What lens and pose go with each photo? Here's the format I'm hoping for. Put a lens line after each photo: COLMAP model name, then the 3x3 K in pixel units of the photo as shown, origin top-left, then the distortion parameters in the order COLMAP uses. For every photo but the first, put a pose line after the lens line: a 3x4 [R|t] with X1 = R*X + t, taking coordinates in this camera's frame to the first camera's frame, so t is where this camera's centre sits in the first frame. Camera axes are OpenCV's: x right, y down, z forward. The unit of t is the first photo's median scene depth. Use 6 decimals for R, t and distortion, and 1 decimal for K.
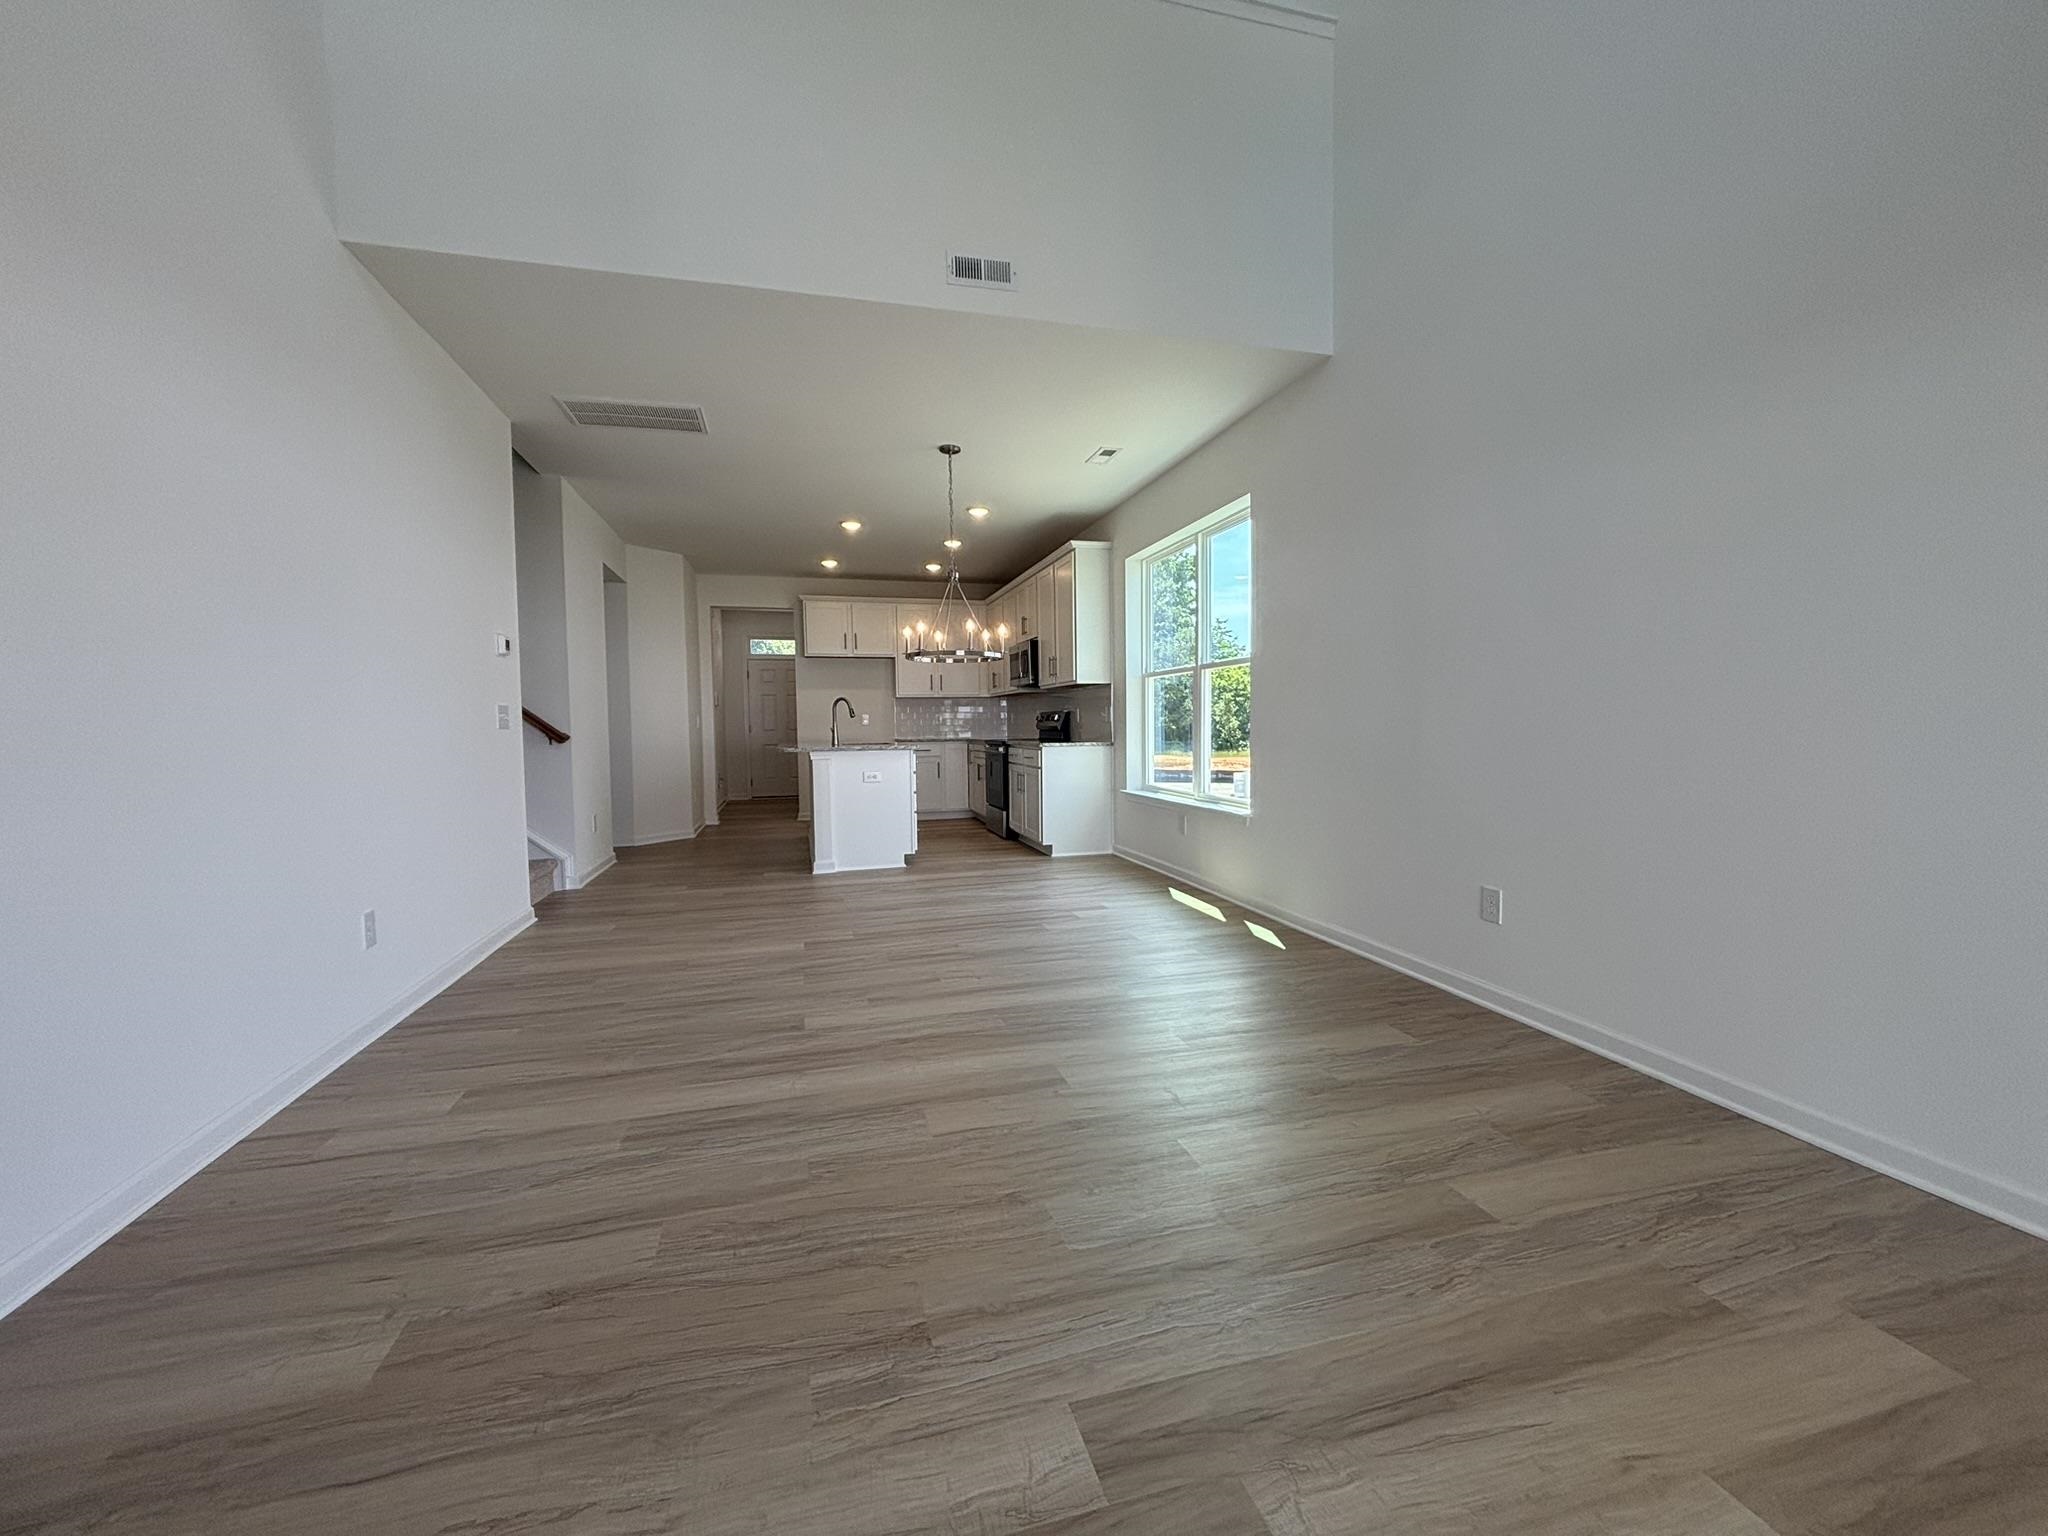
lens RADIAL K [[825.9, 0, 1024.0], [0, 825.9, 768.0], [0, 0, 1]] dist [-0.002895, -0.000221]
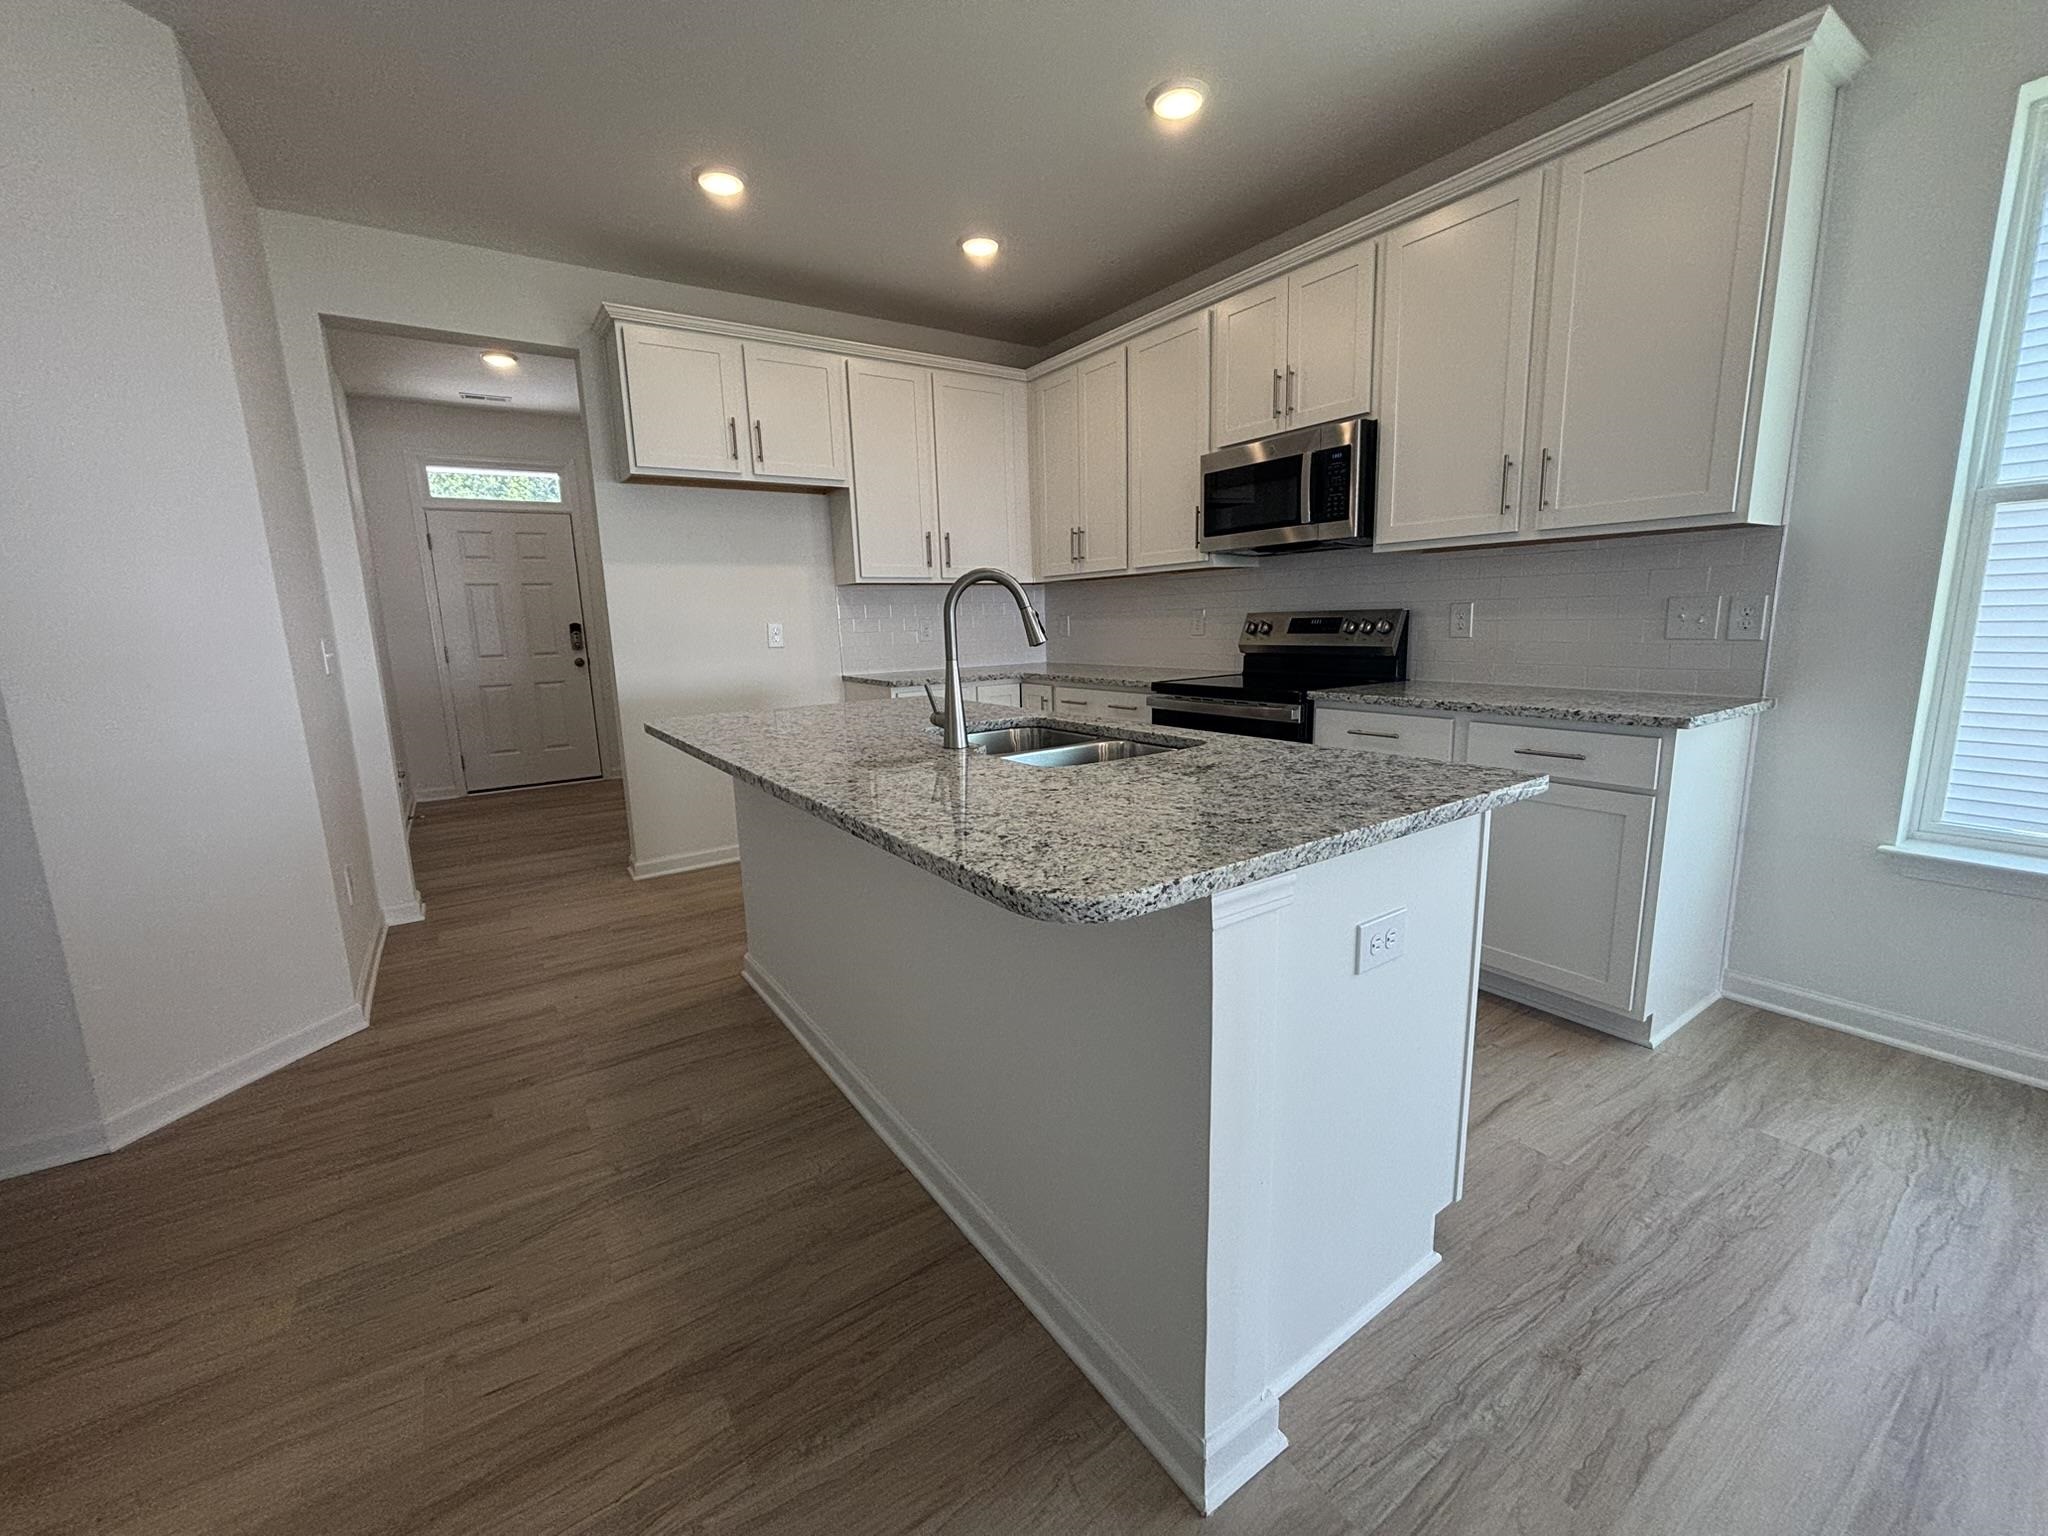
lens RADIAL K [[825.9, 0, 1024.0], [0, 825.9, 768.0], [0, 0, 1]] dist [-0.002895, -0.000221]
pose [[0.948278, -0.075272, 0.308387, -0.217574], [0.035427, 0.990506, 0.132828, -0.043016], [-0.315458, -0.115033, 0.941942, 0.556052]]
